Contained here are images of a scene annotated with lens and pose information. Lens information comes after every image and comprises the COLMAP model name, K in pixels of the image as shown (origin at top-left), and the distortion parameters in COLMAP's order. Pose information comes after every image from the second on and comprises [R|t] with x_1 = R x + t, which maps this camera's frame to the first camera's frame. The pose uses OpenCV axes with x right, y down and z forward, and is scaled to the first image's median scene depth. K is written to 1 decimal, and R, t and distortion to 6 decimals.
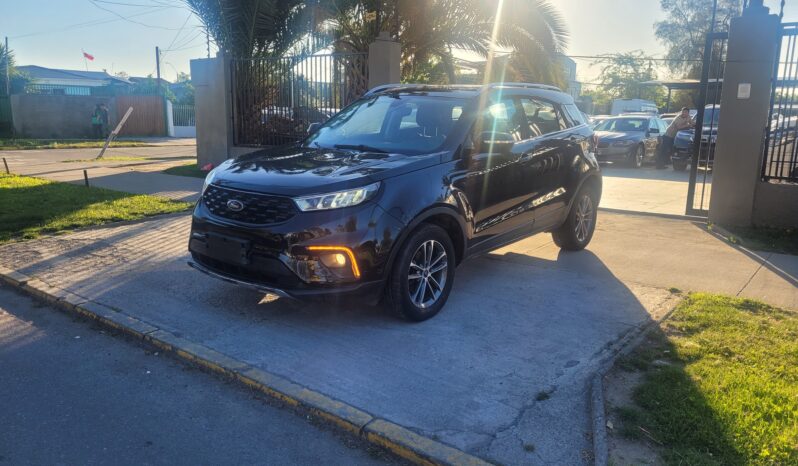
lens RADIAL K [[597.4, 0, 399.1], [0, 597.4, 232.6], [0, 0, 1]] dist [0.003028, -0.000784]
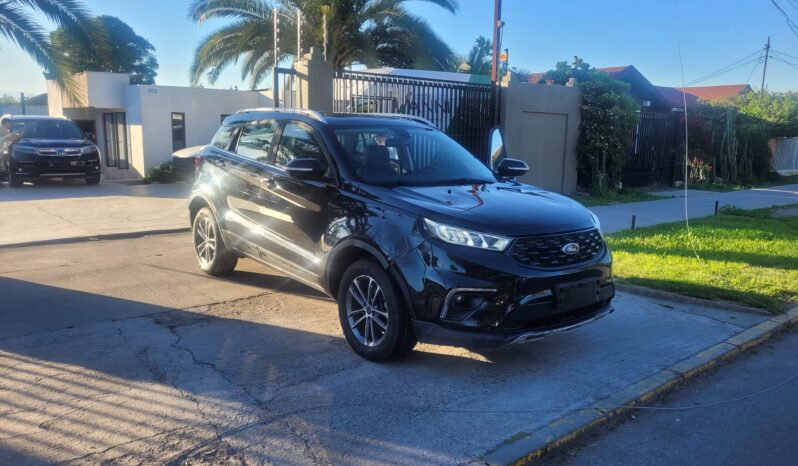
lens RADIAL K [[597.4, 0, 399.3], [0, 597.4, 233.1], [0, 0, 1]] dist [0.003028, -0.000784]
pose [[0.247089, -0.186488, 0.950878, -1.522677], [0.181956, 0.972779, 0.143502, -0.314874], [-0.951756, 0.137560, 0.274296, 1.208202]]
